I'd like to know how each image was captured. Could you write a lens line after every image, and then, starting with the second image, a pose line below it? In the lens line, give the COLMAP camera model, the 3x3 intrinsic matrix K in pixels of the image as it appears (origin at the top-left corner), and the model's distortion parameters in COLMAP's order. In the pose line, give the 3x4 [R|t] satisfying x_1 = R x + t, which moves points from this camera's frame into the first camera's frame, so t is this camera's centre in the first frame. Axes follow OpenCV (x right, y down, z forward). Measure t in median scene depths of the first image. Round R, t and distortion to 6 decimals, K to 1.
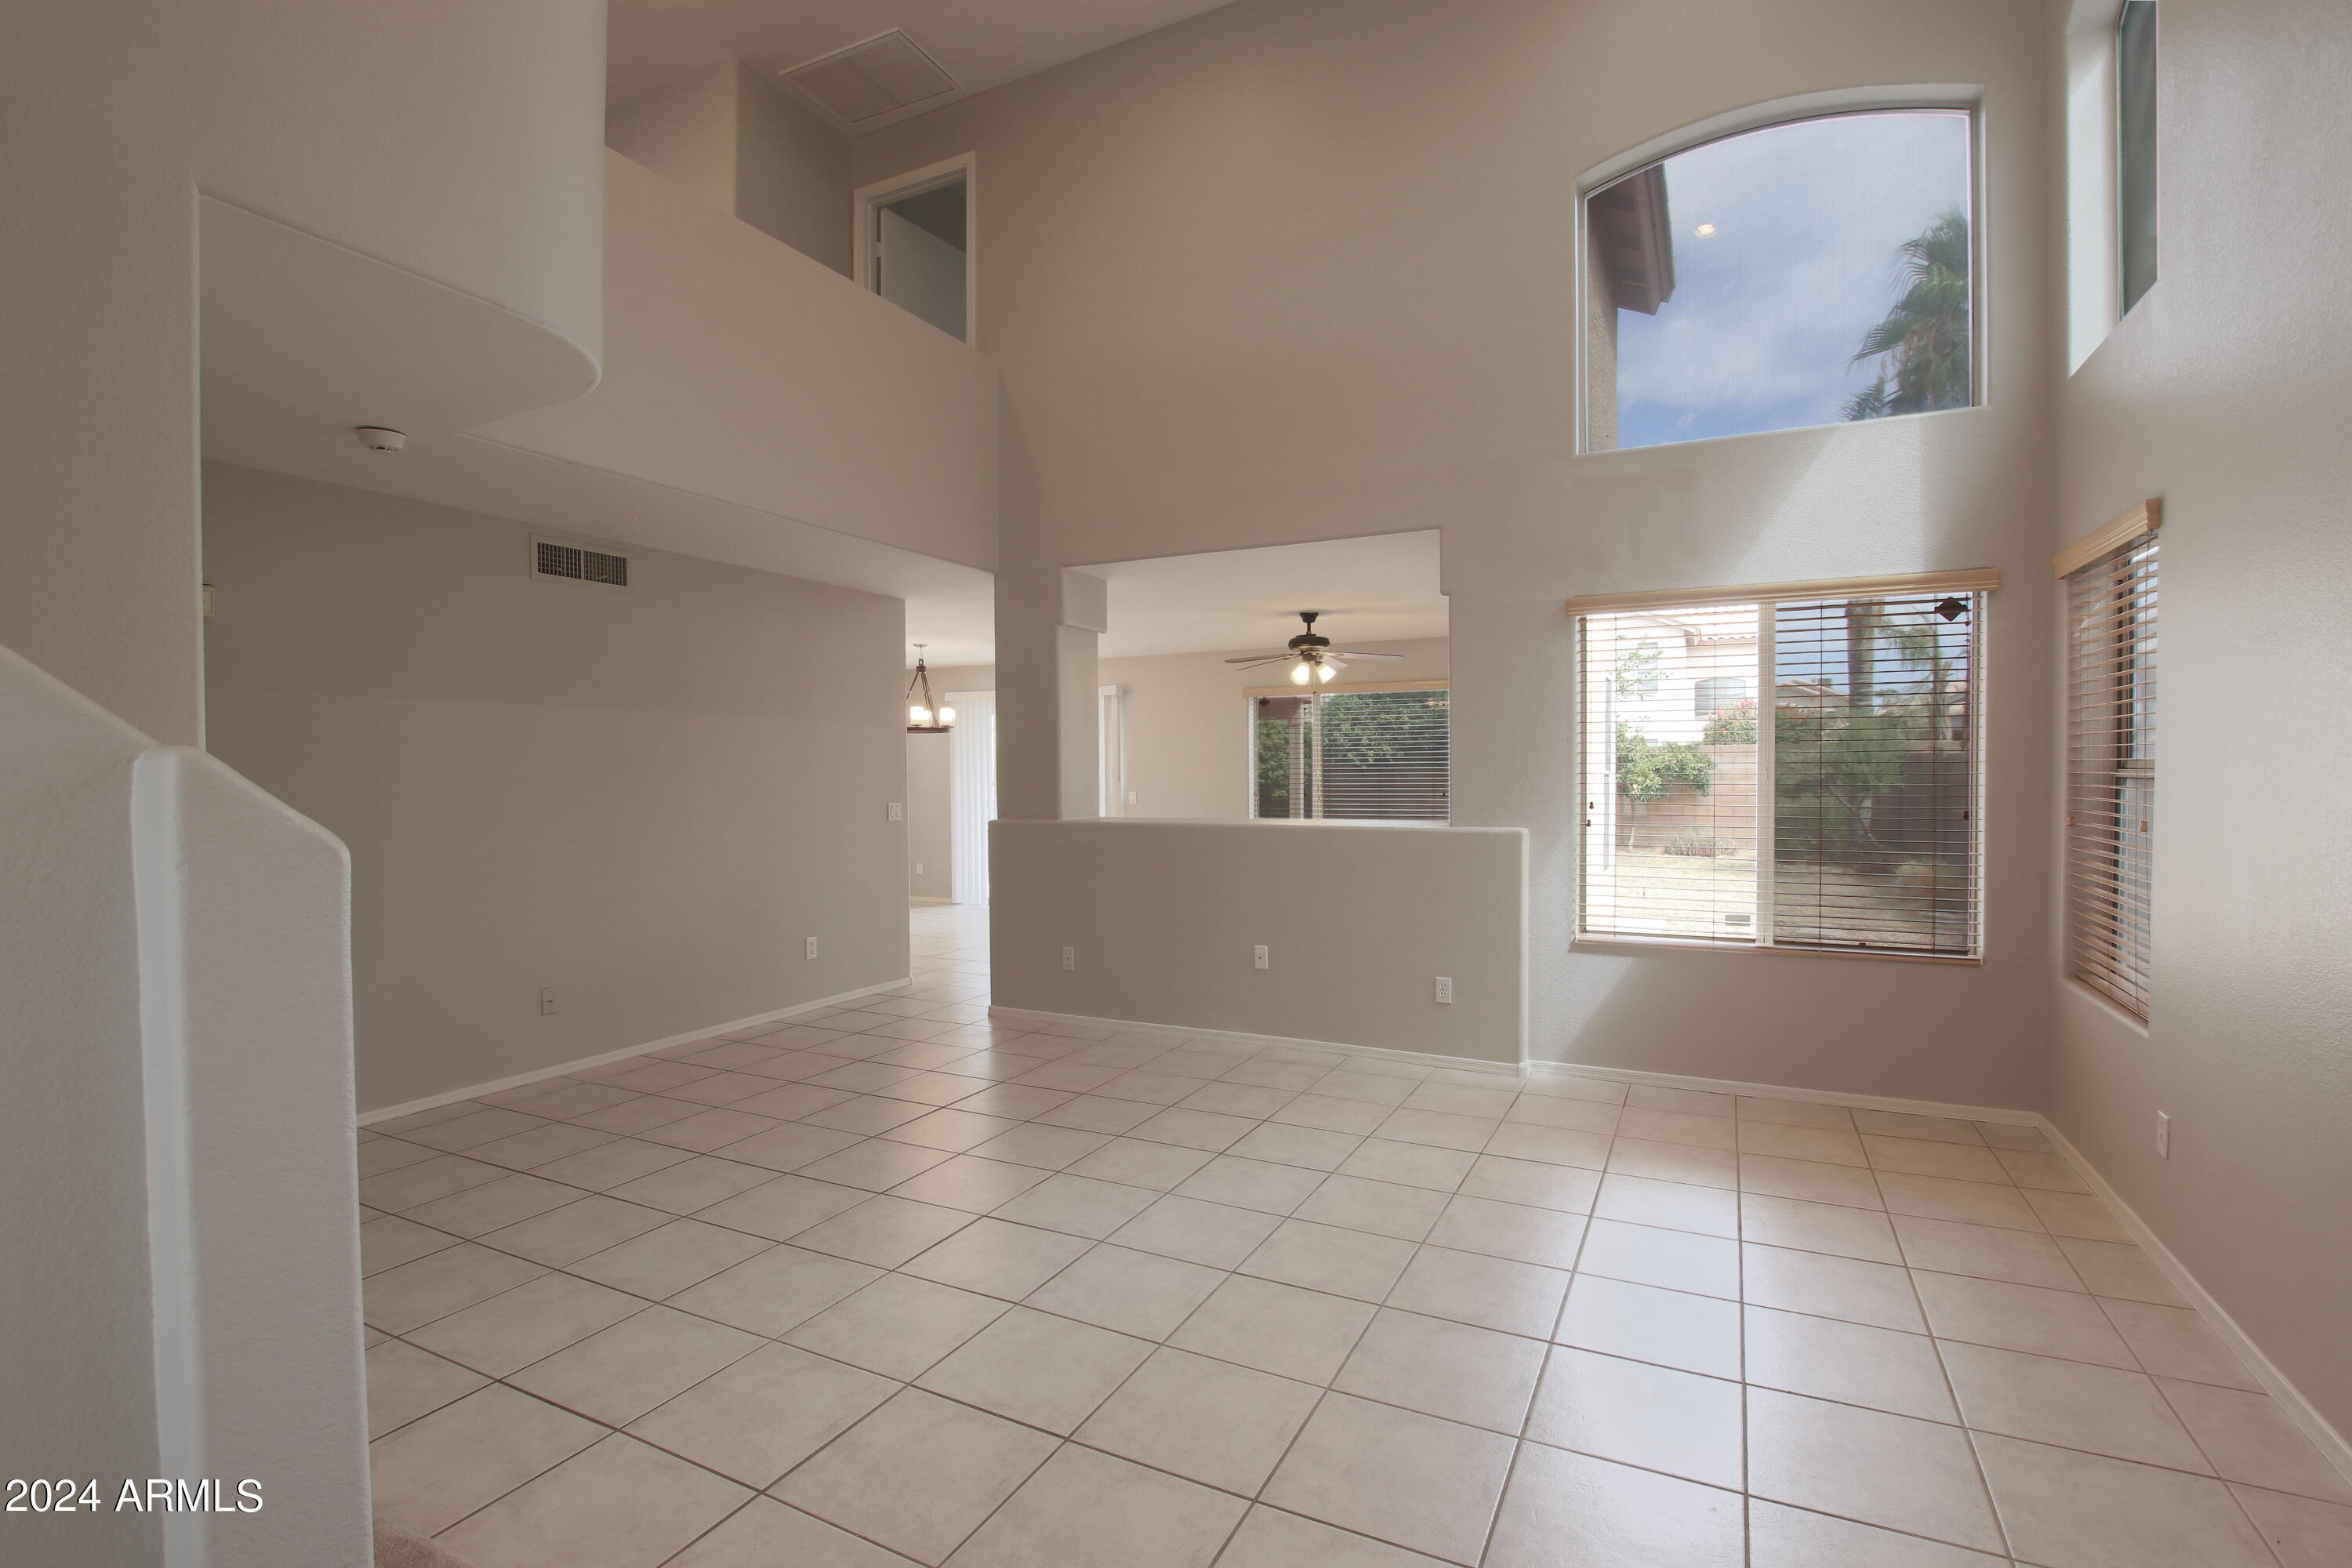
lens RADIAL K [[1084.3, 0, 1170.5], [0, 1084.3, 793.5], [0, 0, 1]] dist [-0.034563, 0.000399]
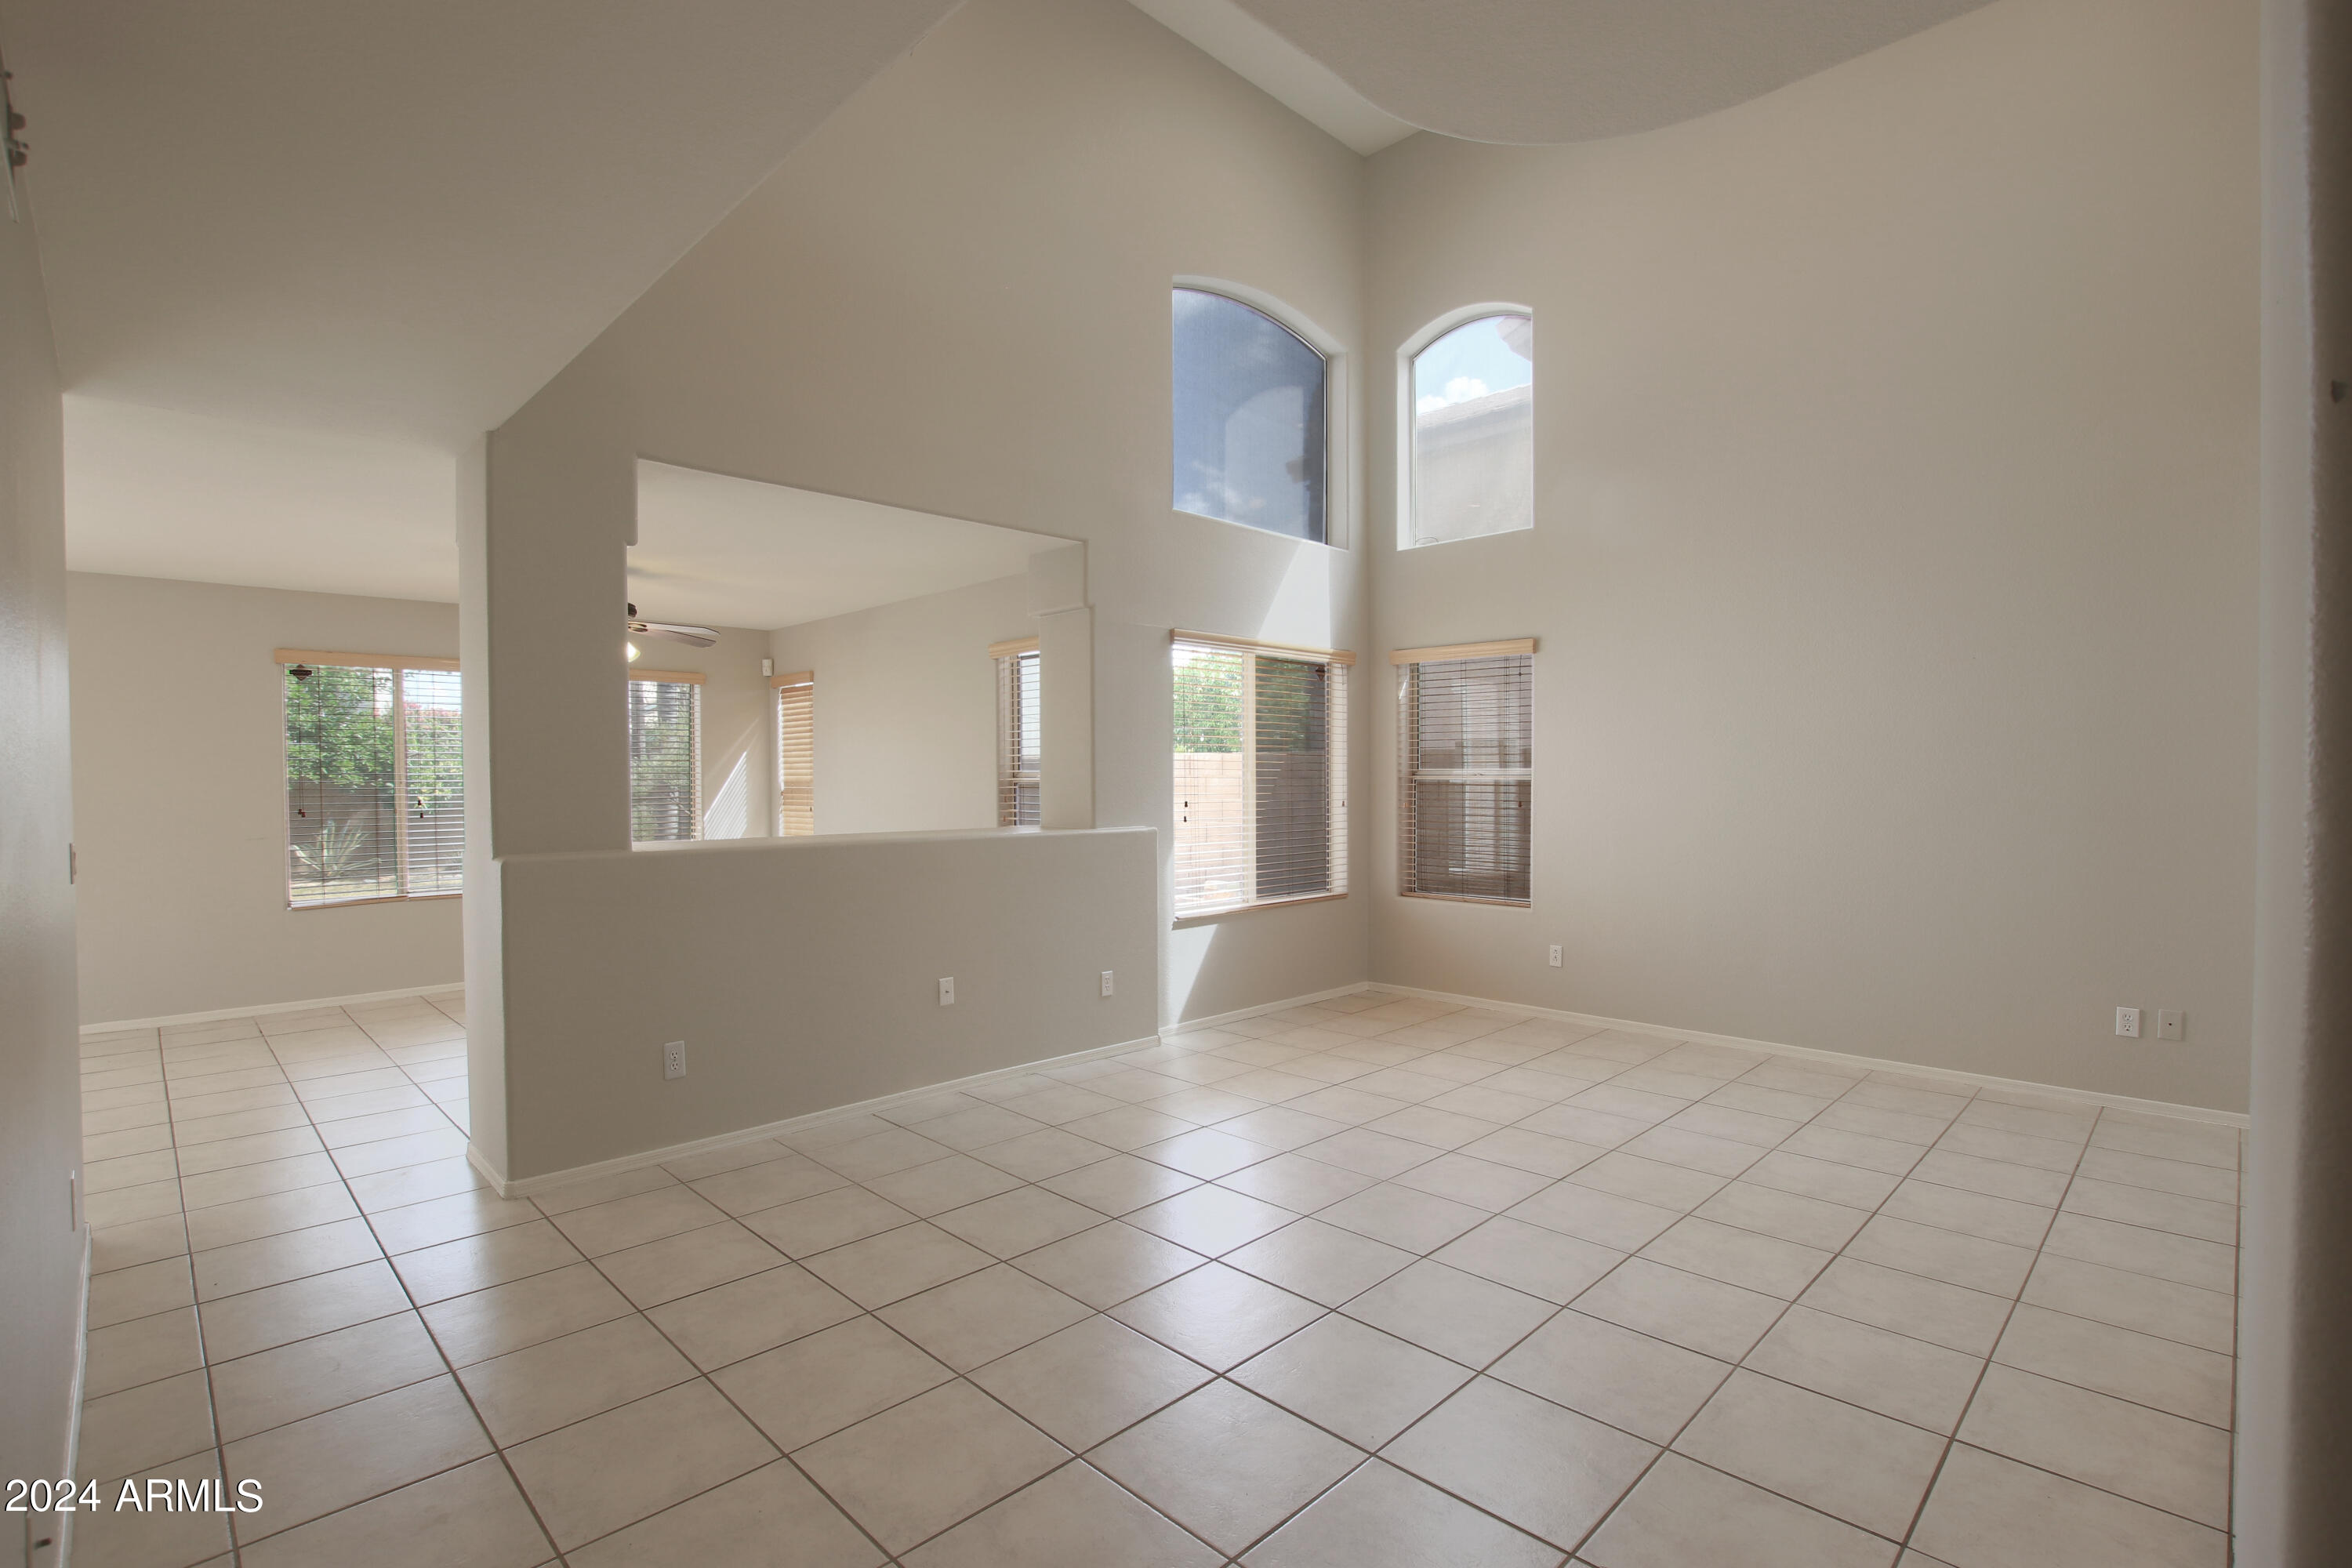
lens RADIAL K [[1084.3, 0, 1168.3], [0, 1084.3, 789.9], [0, 0, 1]] dist [-0.034563, 0.000399]
pose [[0.315633, -0.003676, 0.948874, -0.739790], [0.024335, 0.999695, -0.004222, -0.000679], [-0.948569, 0.024424, 0.315626, 0.614272]]
